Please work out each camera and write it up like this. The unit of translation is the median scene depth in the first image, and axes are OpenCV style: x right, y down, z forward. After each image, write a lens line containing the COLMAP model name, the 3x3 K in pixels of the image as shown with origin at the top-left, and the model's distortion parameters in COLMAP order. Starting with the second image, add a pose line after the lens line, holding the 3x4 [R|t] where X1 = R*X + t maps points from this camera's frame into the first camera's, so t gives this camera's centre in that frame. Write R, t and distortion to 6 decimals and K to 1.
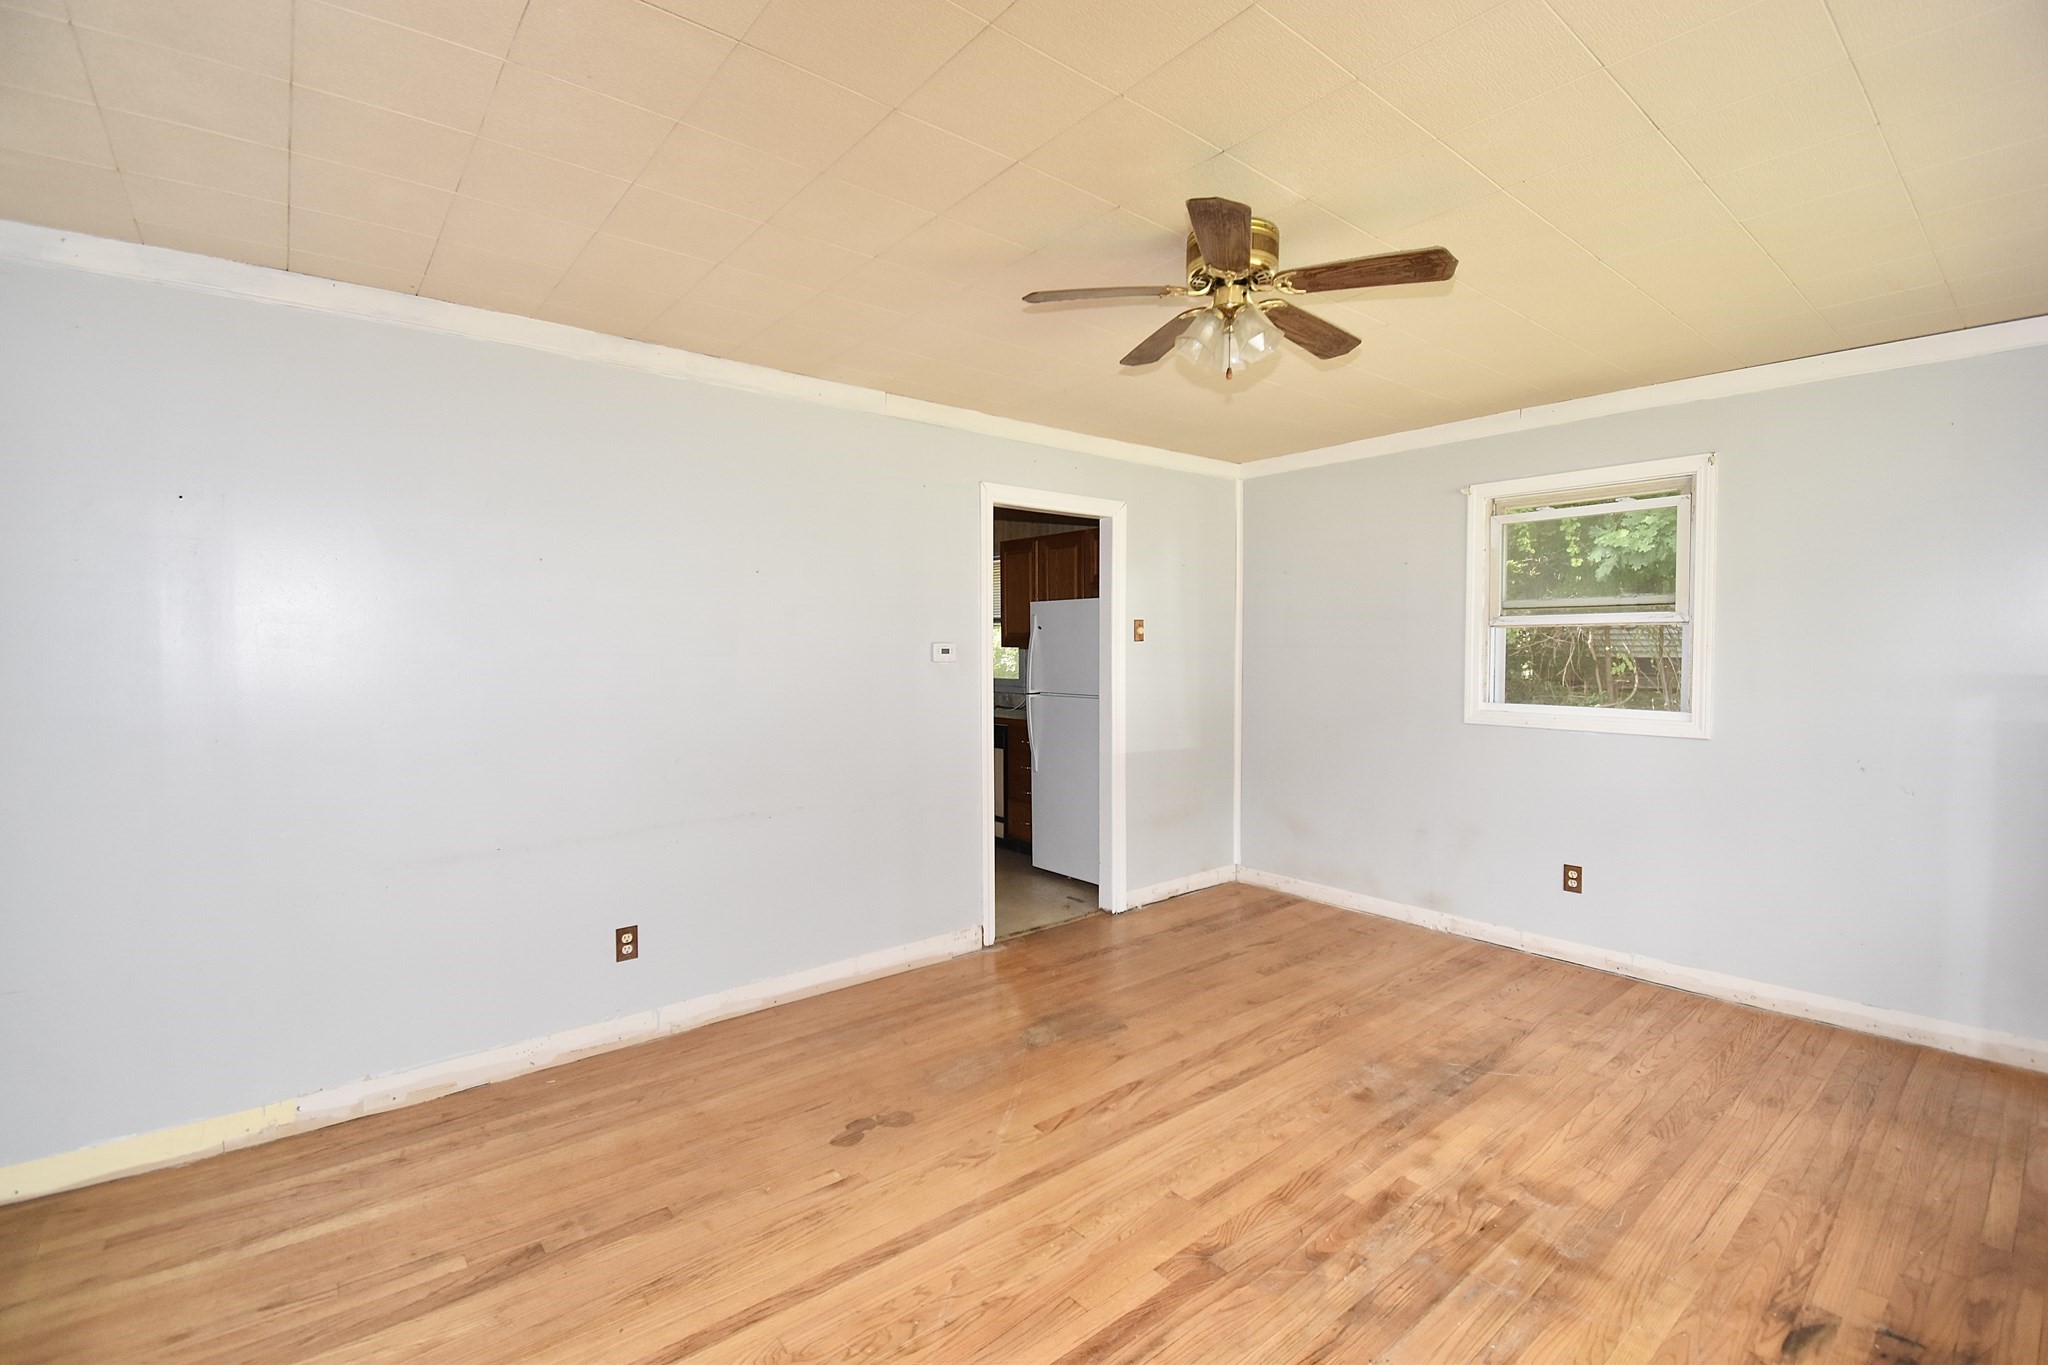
lens RADIAL K [[899.5, 0, 1024.0], [0, 899.5, 682.5], [0, 0, 1]] dist [0.021932, -0.028835]
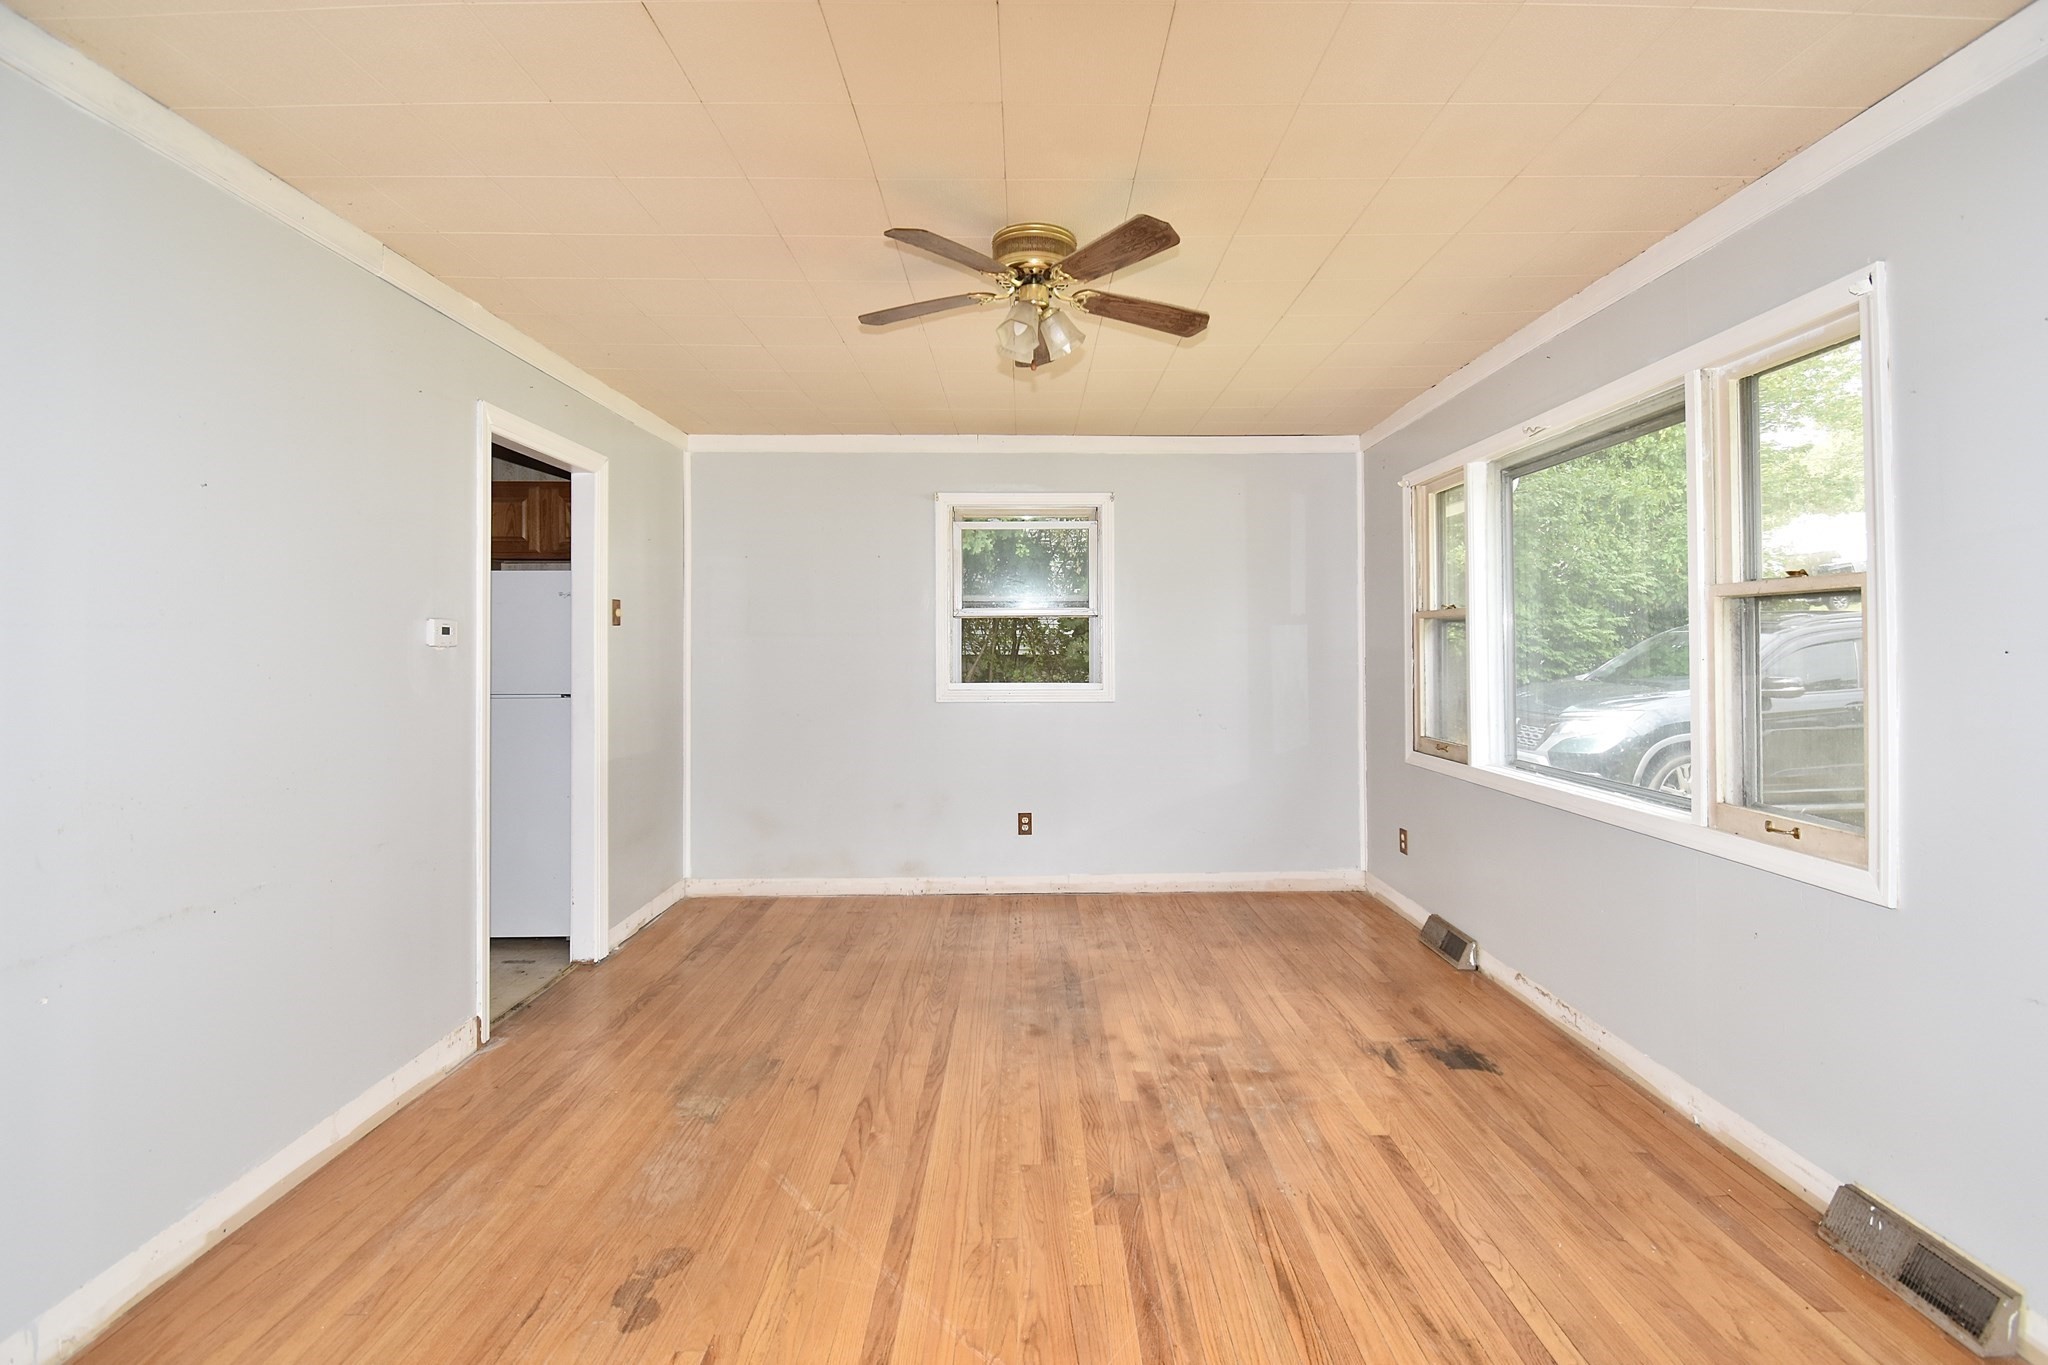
lens RADIAL K [[935.3, 0, 1039.7], [0, 935.3, 640.5], [0, 0, 1]] dist [0.021980, -0.025229]
pose [[0.621847, 0.005835, 0.783117, -0.518384], [0.034717, 0.998784, -0.035009, 0.020380], [-0.782369, 0.048958, 0.620888, 0.257693]]
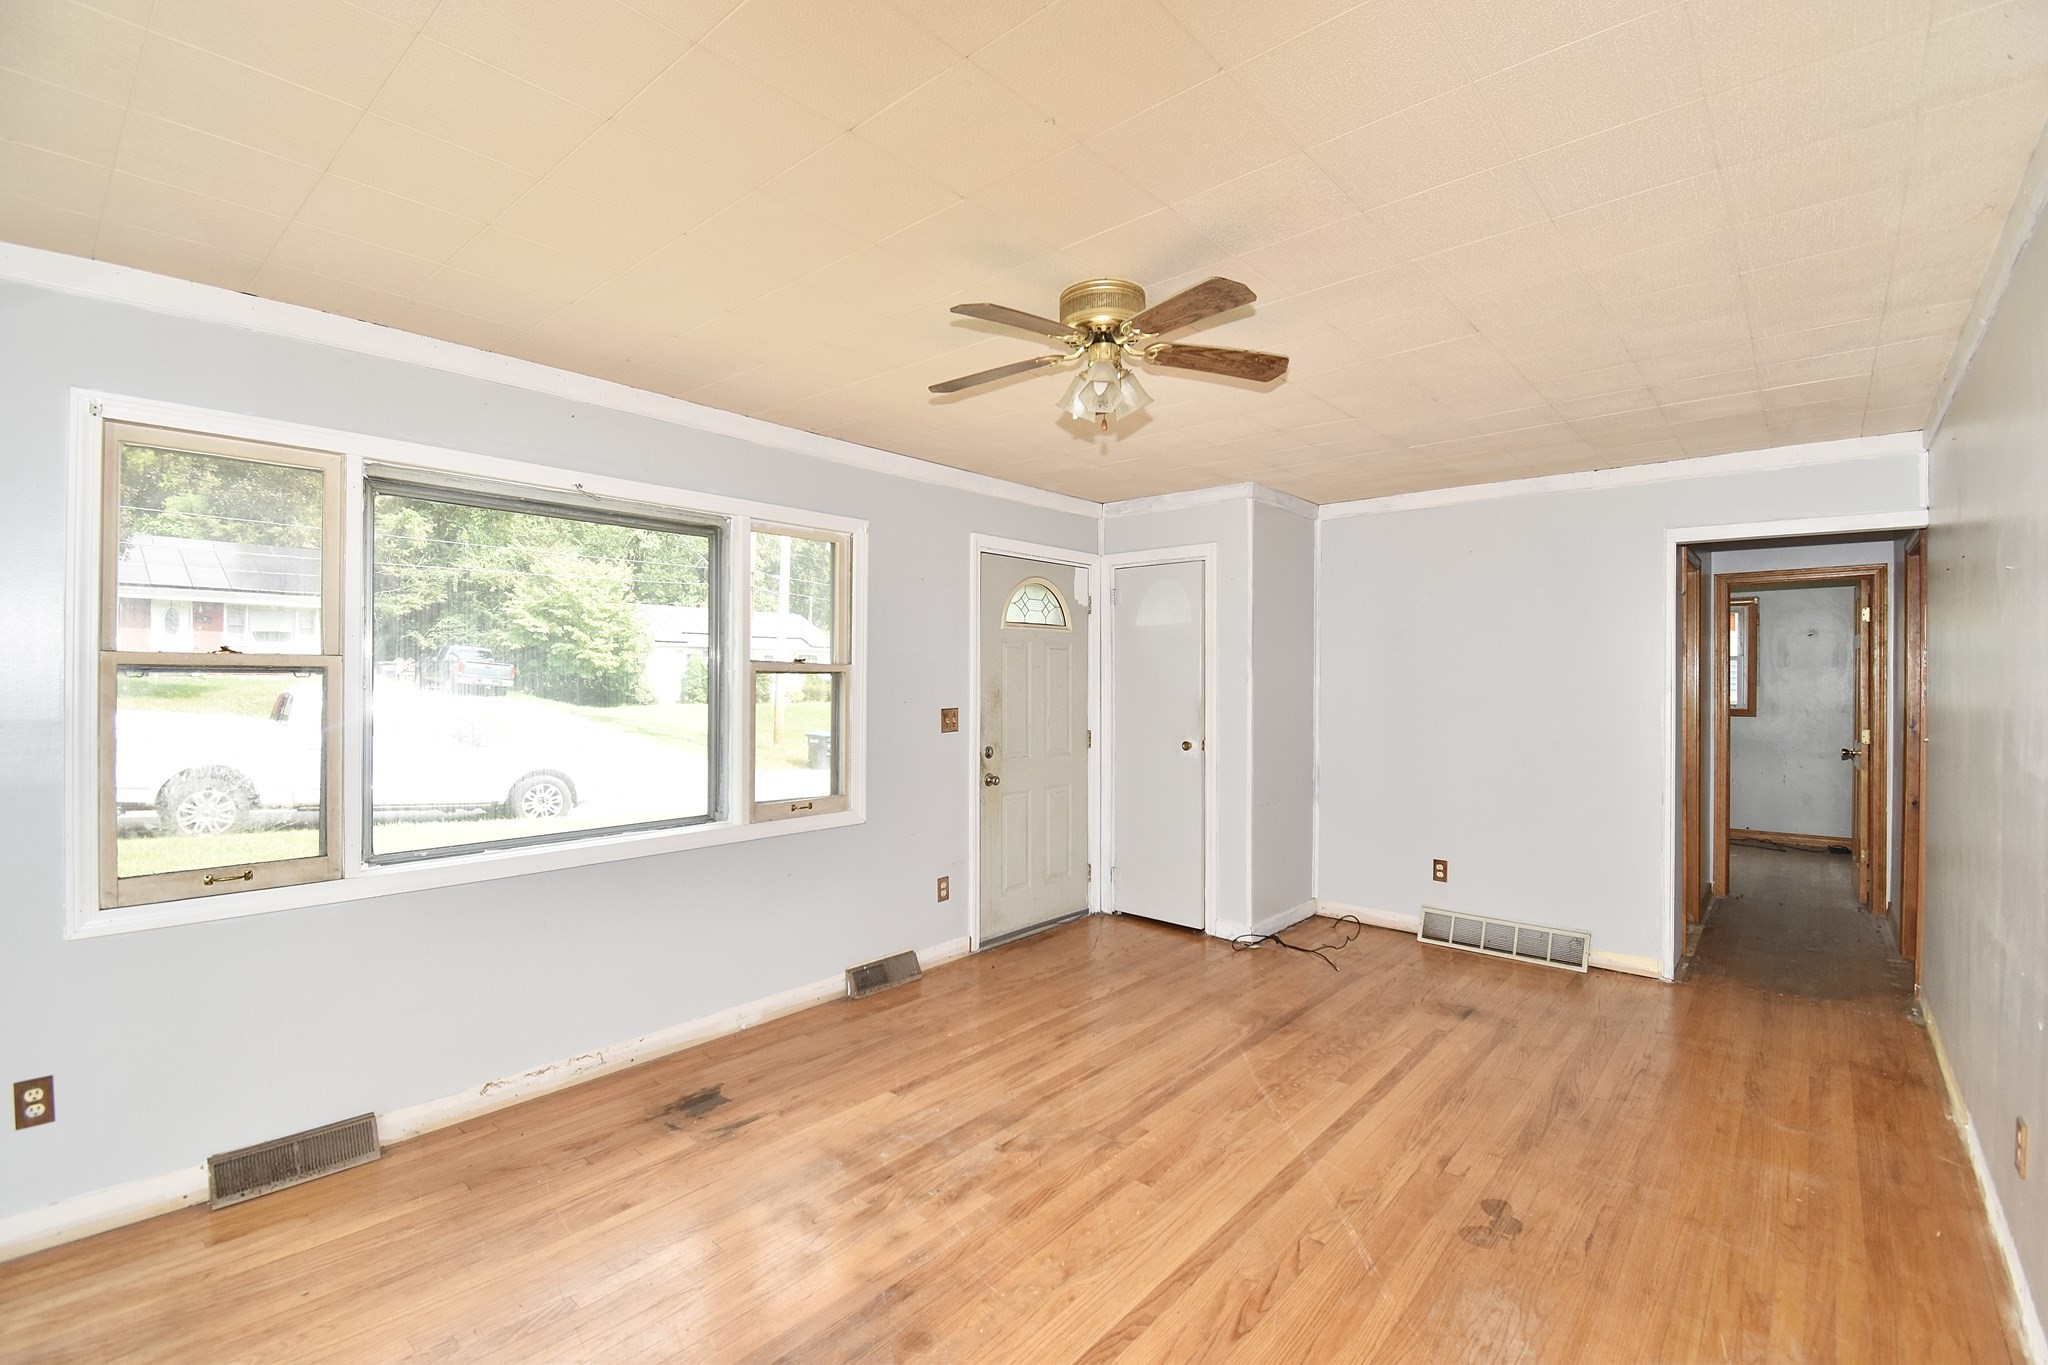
lens RADIAL K [[899.5, 0, 1024.0], [0, 899.5, 682.5], [0, 0, 1]] dist [0.021932, -0.028835]
pose [[-0.986239, 0.003600, -0.165287, 0.399796], [-0.003863, 0.998988, 0.044804, -0.072313], [0.165281, 0.044826, -0.985227, 1.645008]]
